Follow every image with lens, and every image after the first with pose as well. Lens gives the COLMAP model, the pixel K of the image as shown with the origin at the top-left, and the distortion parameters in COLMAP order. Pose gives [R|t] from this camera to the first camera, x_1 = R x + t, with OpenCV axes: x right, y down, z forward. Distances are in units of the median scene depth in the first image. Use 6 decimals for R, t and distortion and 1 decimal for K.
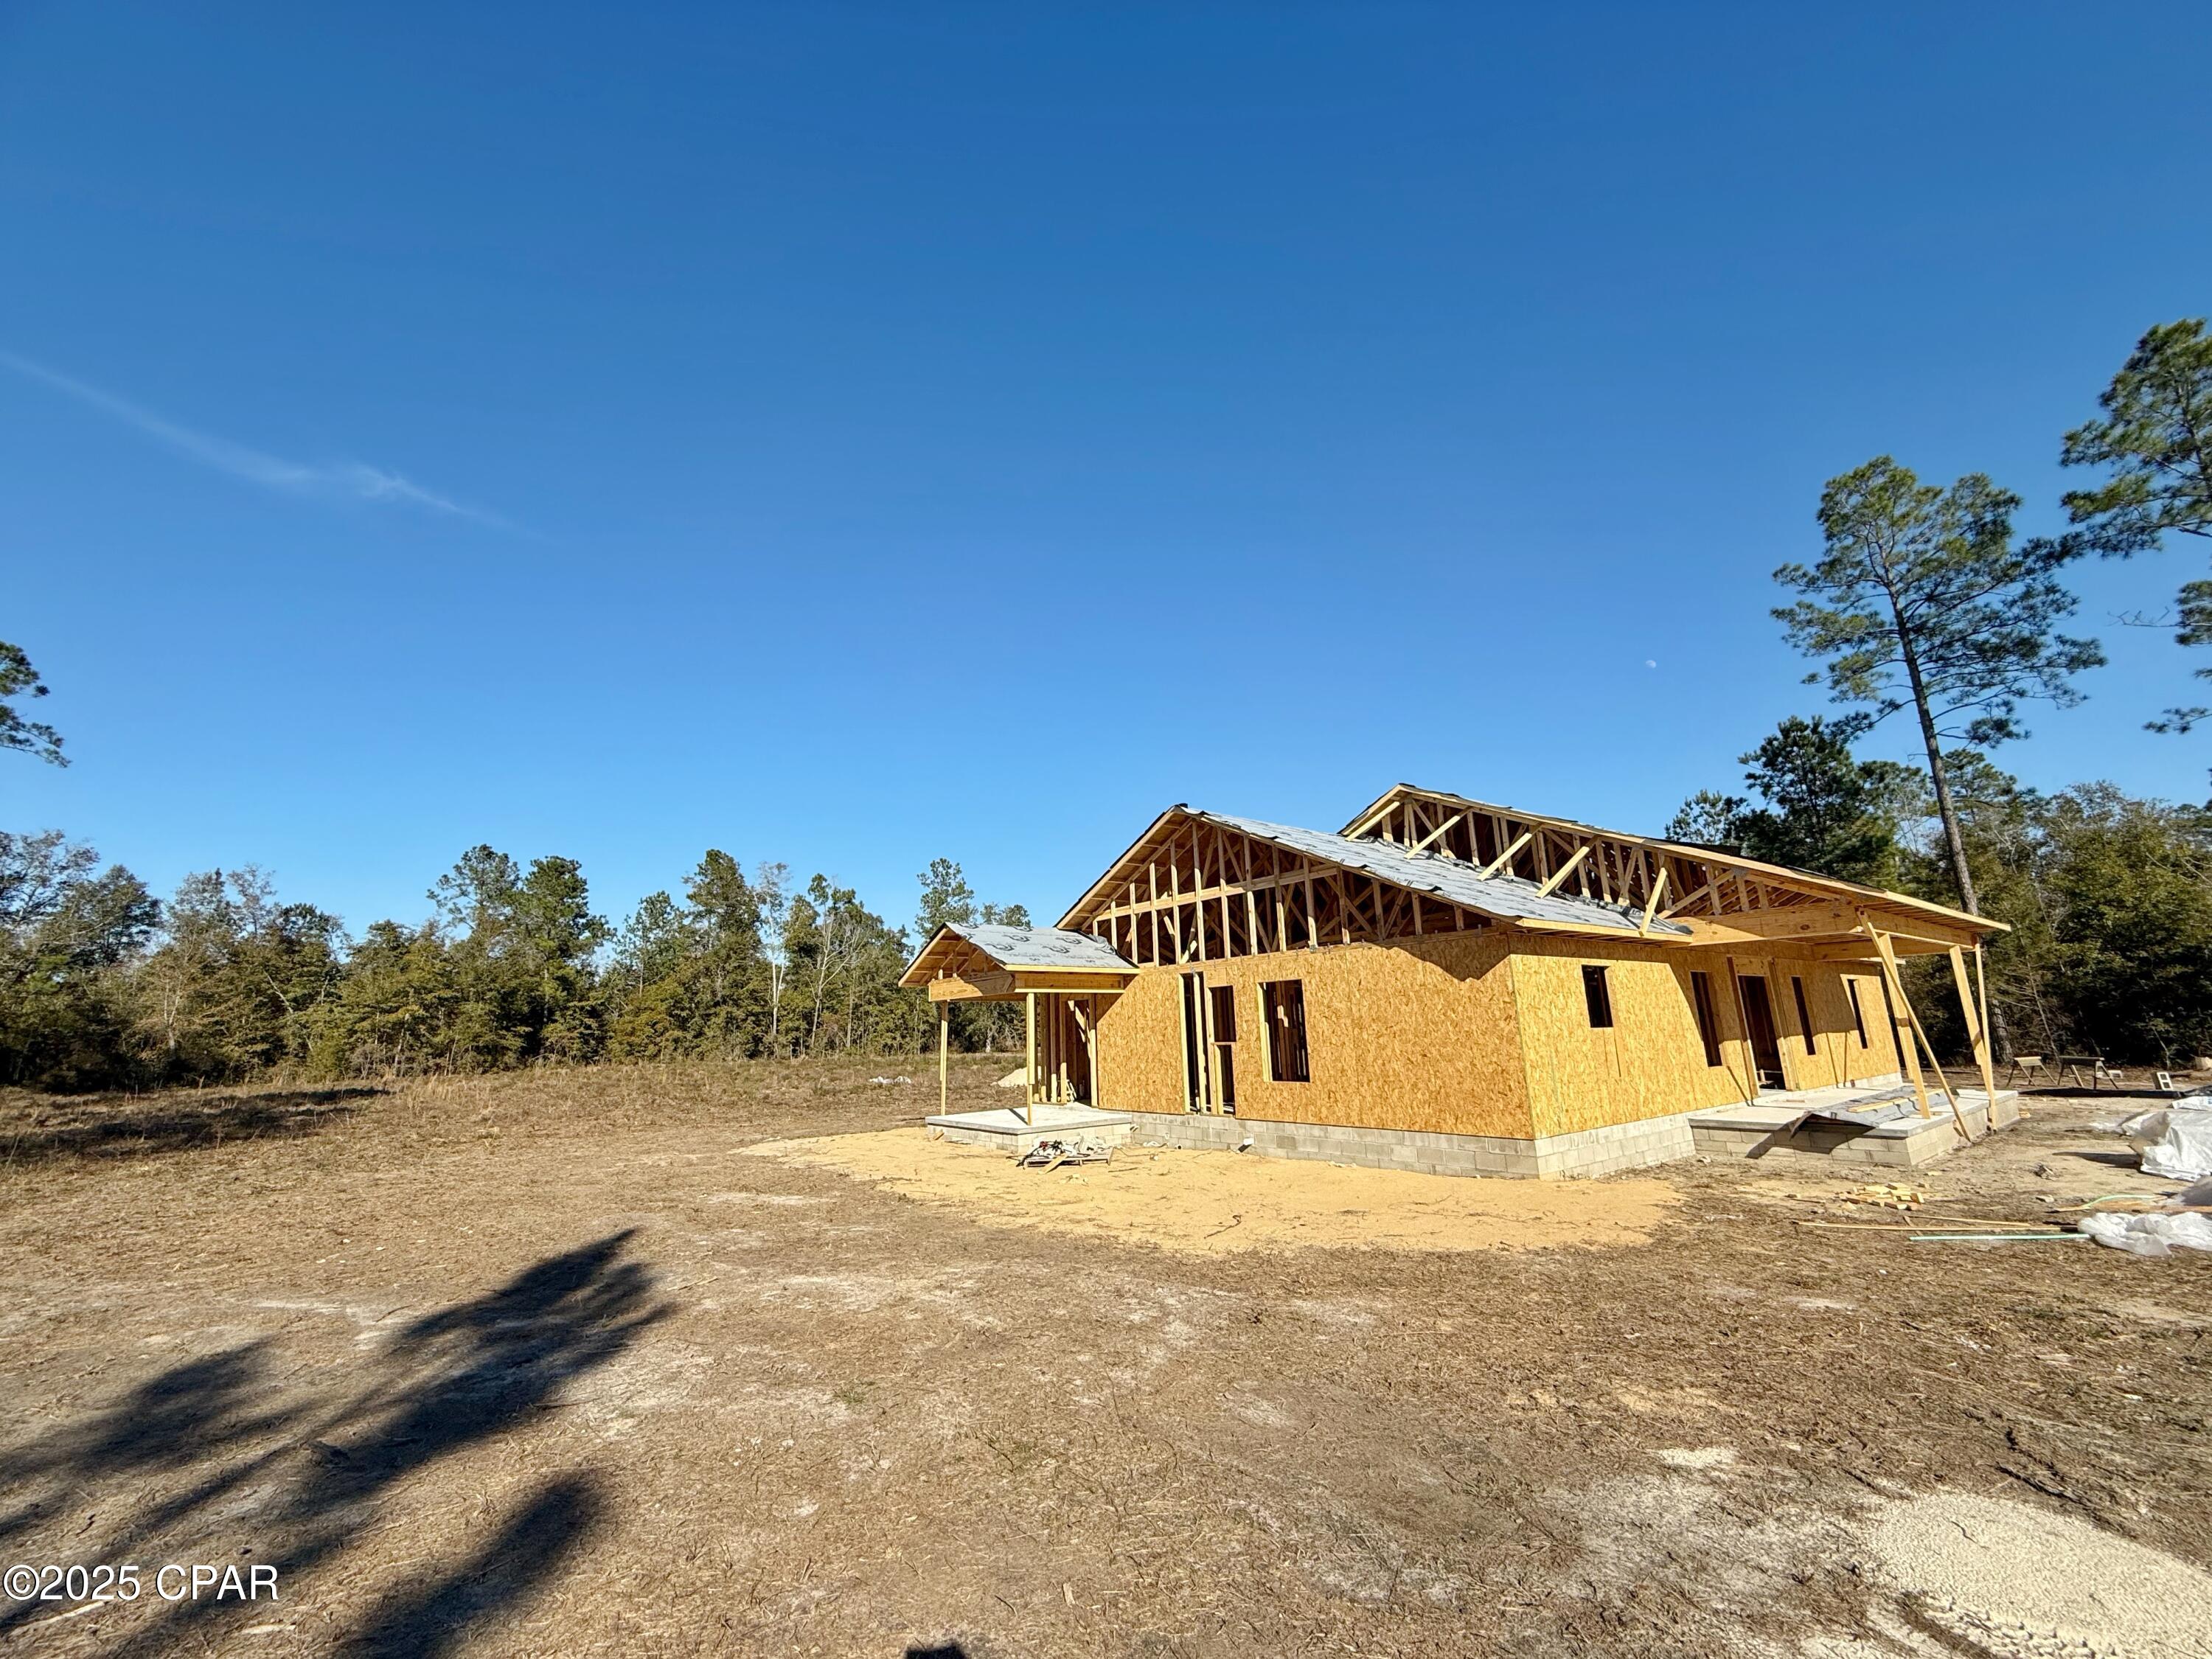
lens RADIAL K [[879.8, 0, 1101.1], [0, 879.8, 829.9], [0, 0, 1]] dist [0.007482, -0.001854]
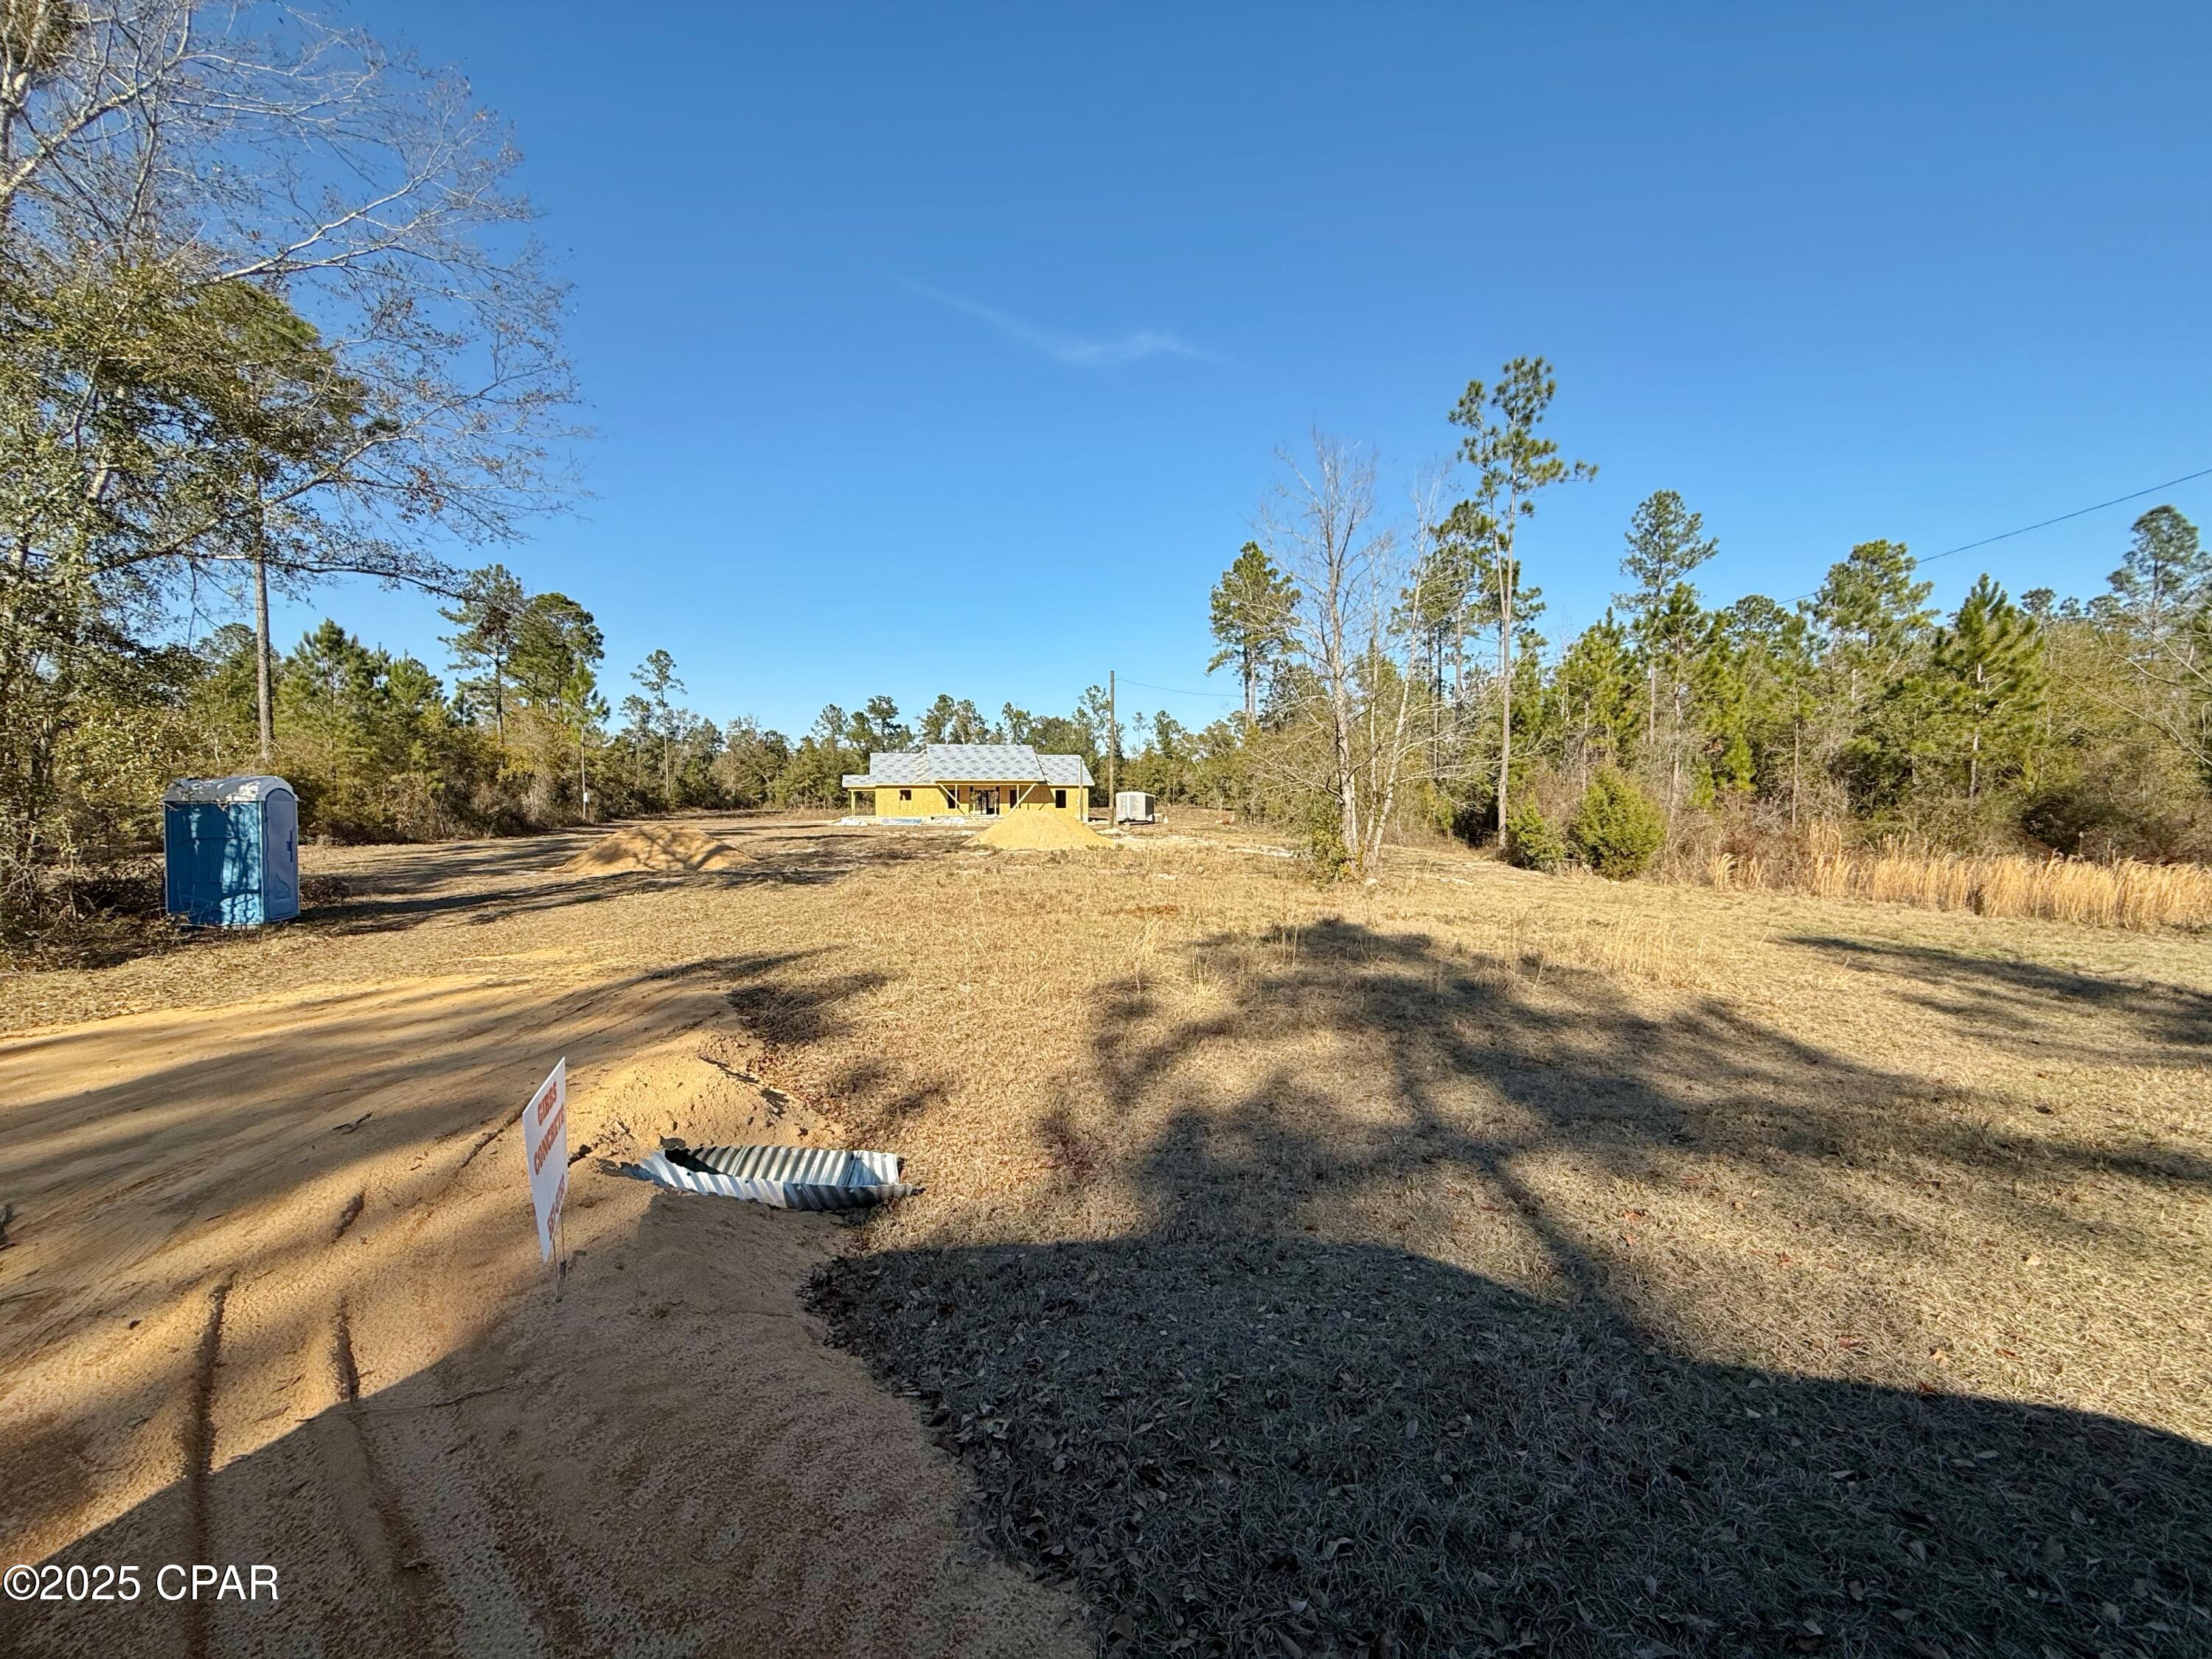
lens RADIAL K [[879.8, 0, 1100.5], [0, 879.8, 829.8], [0, 0, 1]] dist [0.007482, -0.001854]
pose [[0.913809, 0.038689, -0.404297, 1.113797], [0.069804, 0.965678, 0.250185, -0.258494], [0.400101, -0.256843, 0.879745, -0.990269]]
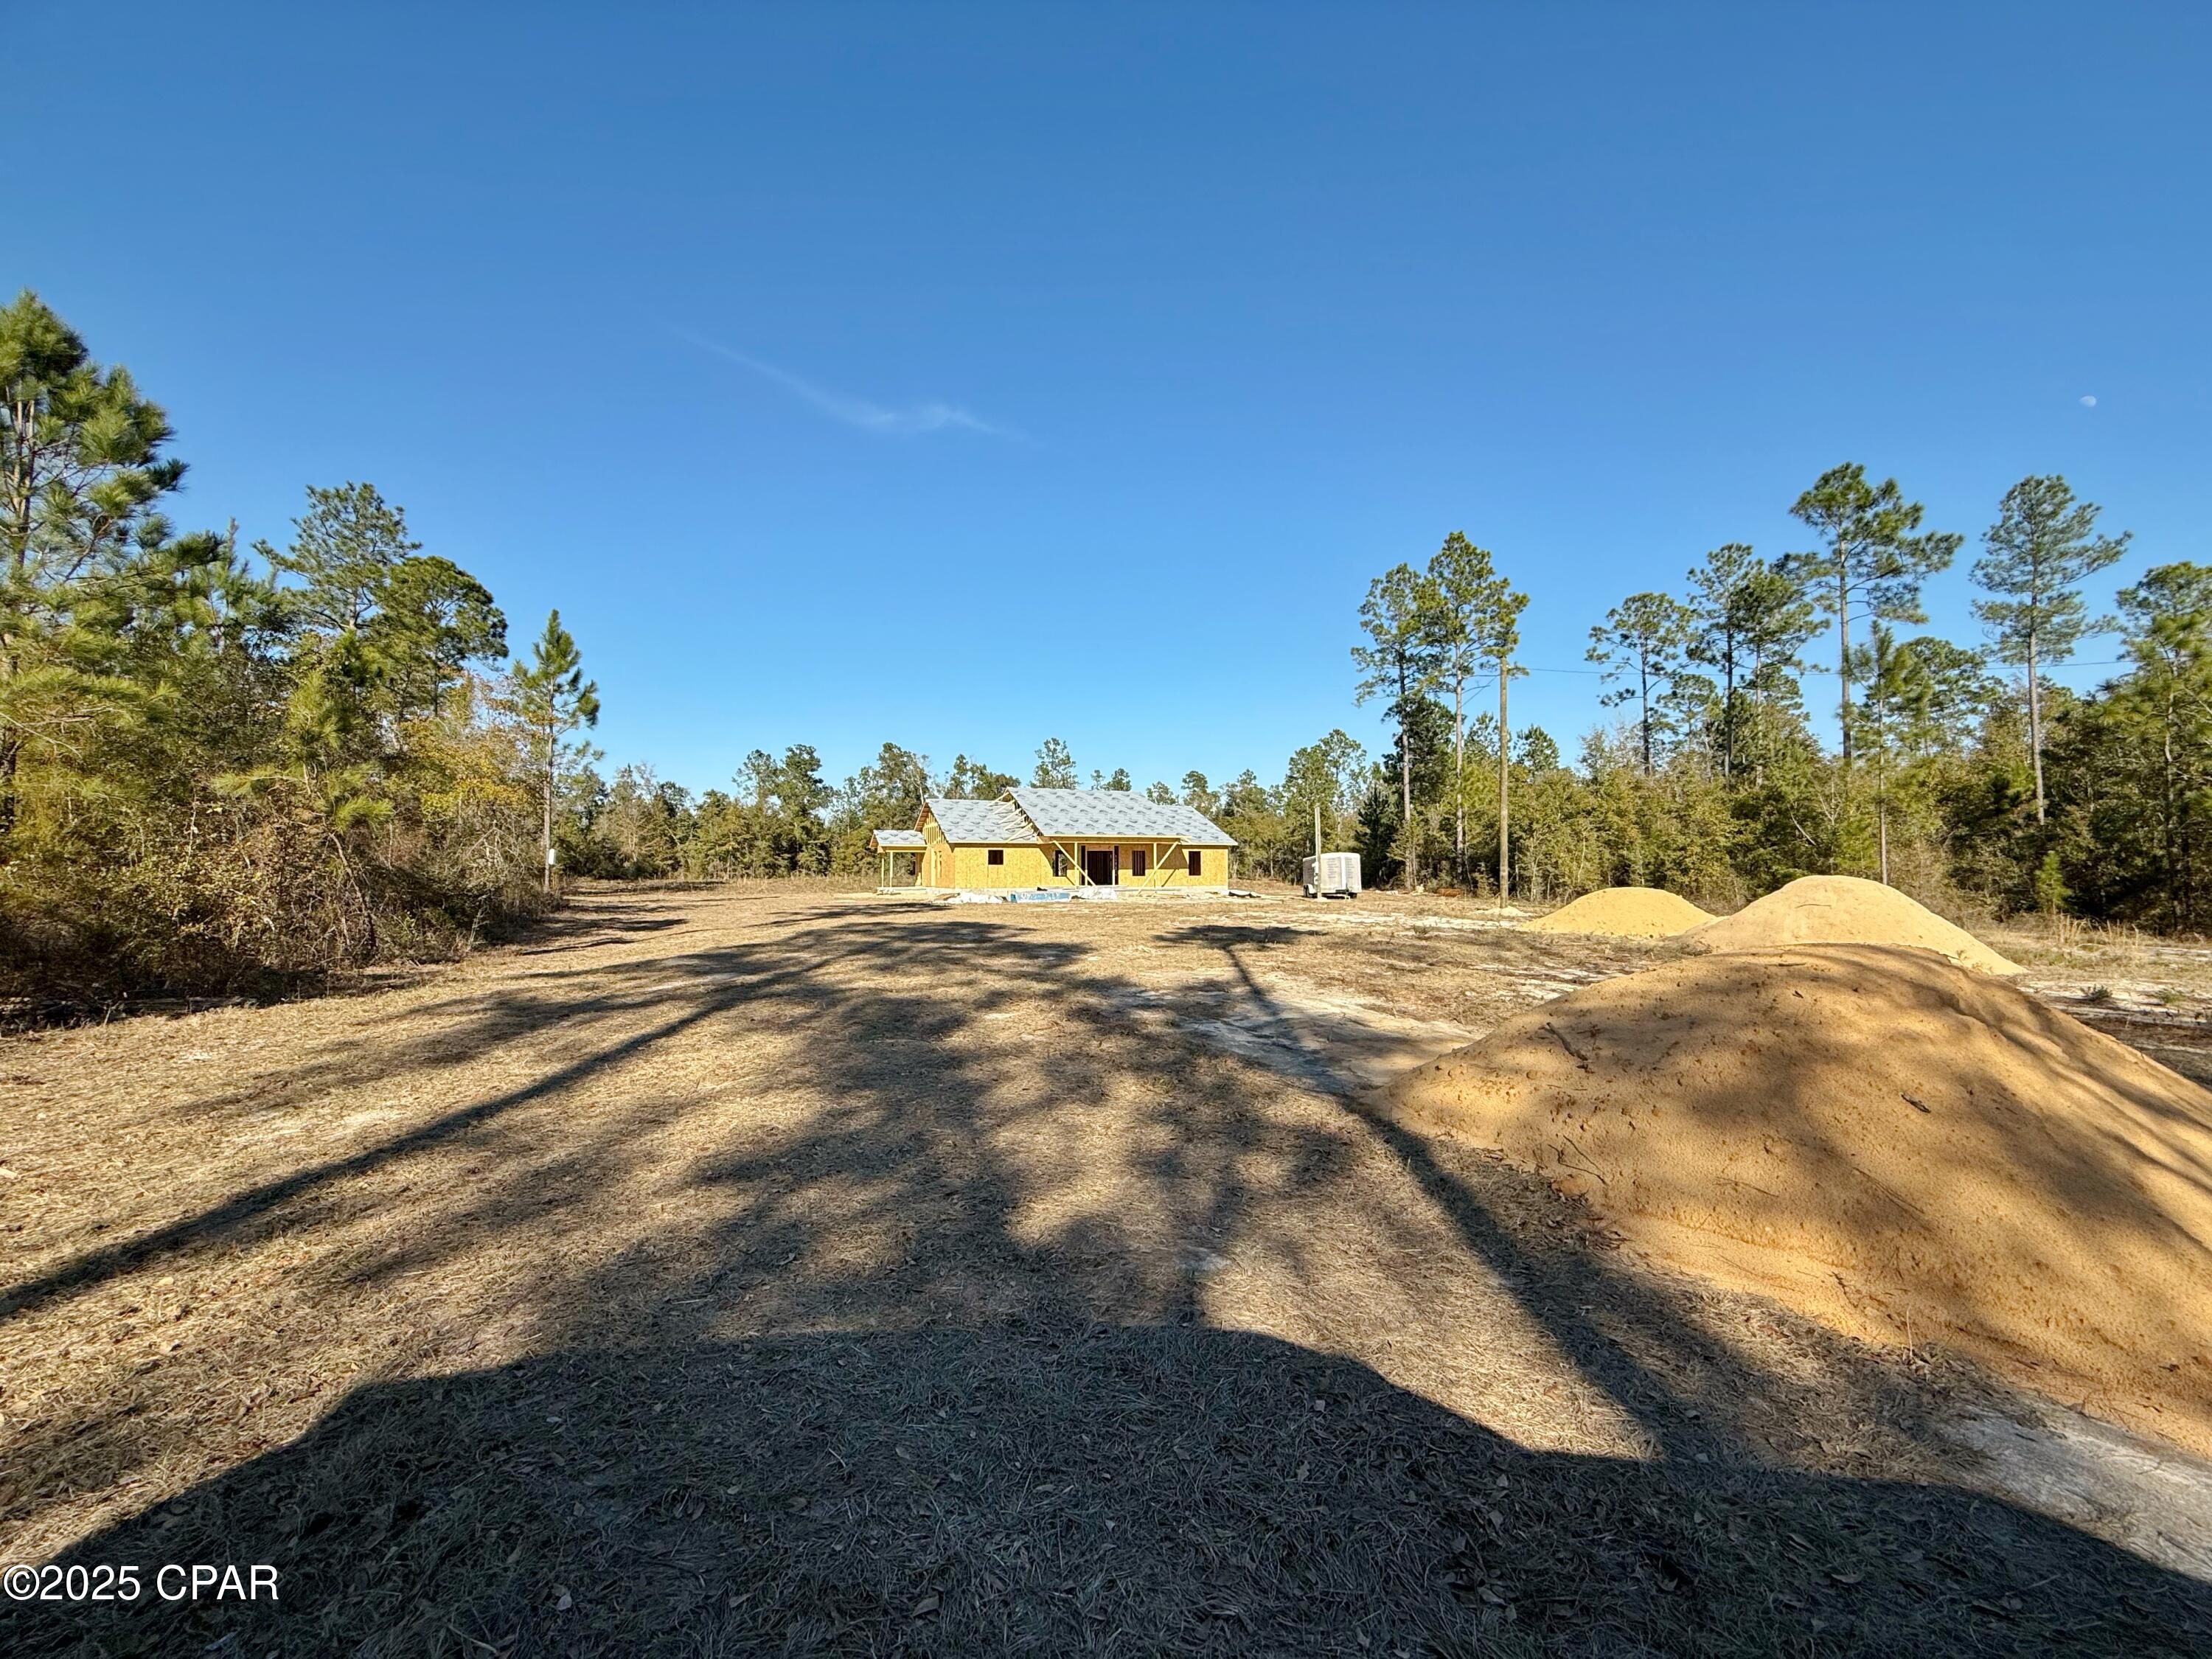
lens RADIAL K [[879.8, 0, 1098.7], [0, 879.8, 828.2], [0, 0, 1]] dist [0.007482, -0.001854]
pose [[0.968623, 0.012850, -0.248203, 0.550303], [0.033131, 0.983073, 0.180193, -0.177611], [0.246318, -0.182763, 0.951801, -0.733003]]
